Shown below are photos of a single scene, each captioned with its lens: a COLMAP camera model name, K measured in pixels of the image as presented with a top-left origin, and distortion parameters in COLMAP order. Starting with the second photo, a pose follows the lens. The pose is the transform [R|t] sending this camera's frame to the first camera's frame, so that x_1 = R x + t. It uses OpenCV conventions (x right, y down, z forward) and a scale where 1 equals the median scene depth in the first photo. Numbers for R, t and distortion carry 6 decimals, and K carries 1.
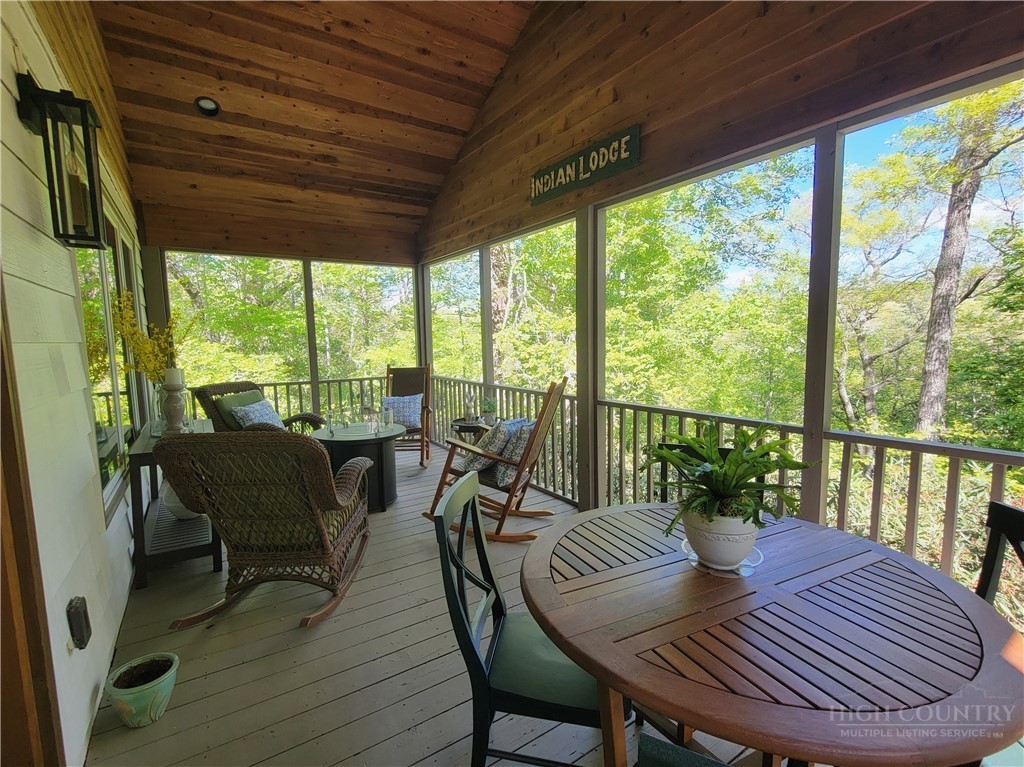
lens RADIAL K [[458.6, 0, 512.0], [0, 458.6, 383.5], [0, 0, 1]] dist [-0.000039, -0.000178]
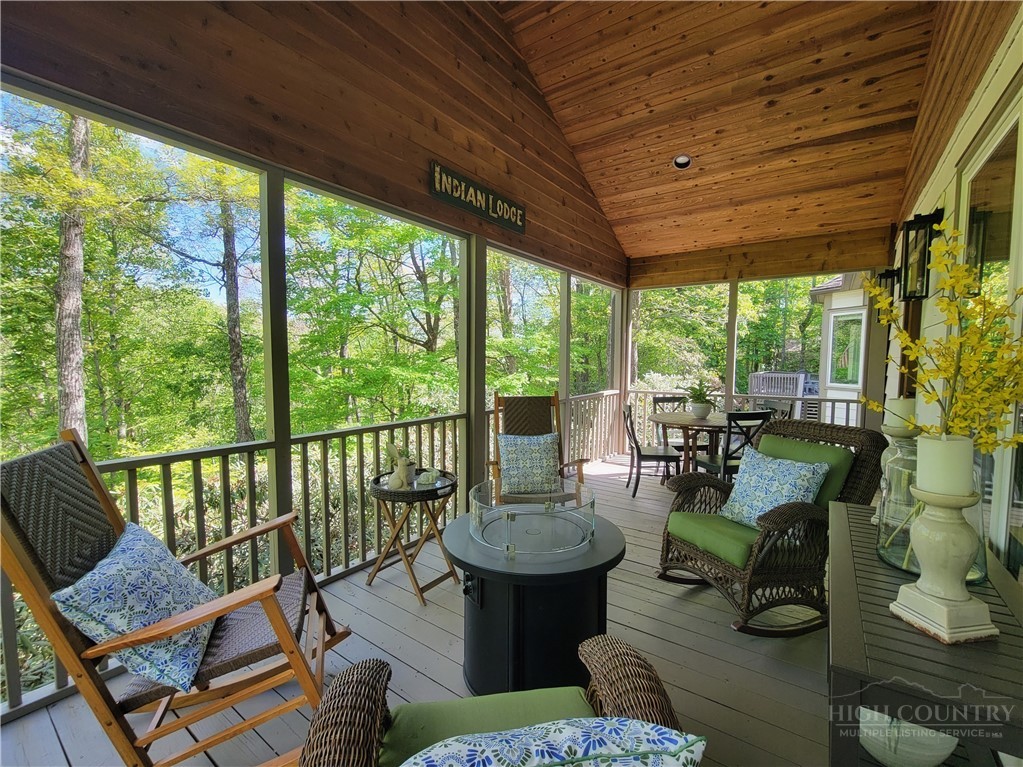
lens RADIAL K [[458.2, 0, 511.5], [0, 458.2, 383.5], [0, 0, 1]] dist [-0.000039, -0.000178]
pose [[-0.354121, -0.039230, 0.934376, -0.883518], [0.090116, 0.993039, 0.075846, -0.110664], [-0.930848, 0.111061, -0.348121, 1.320371]]
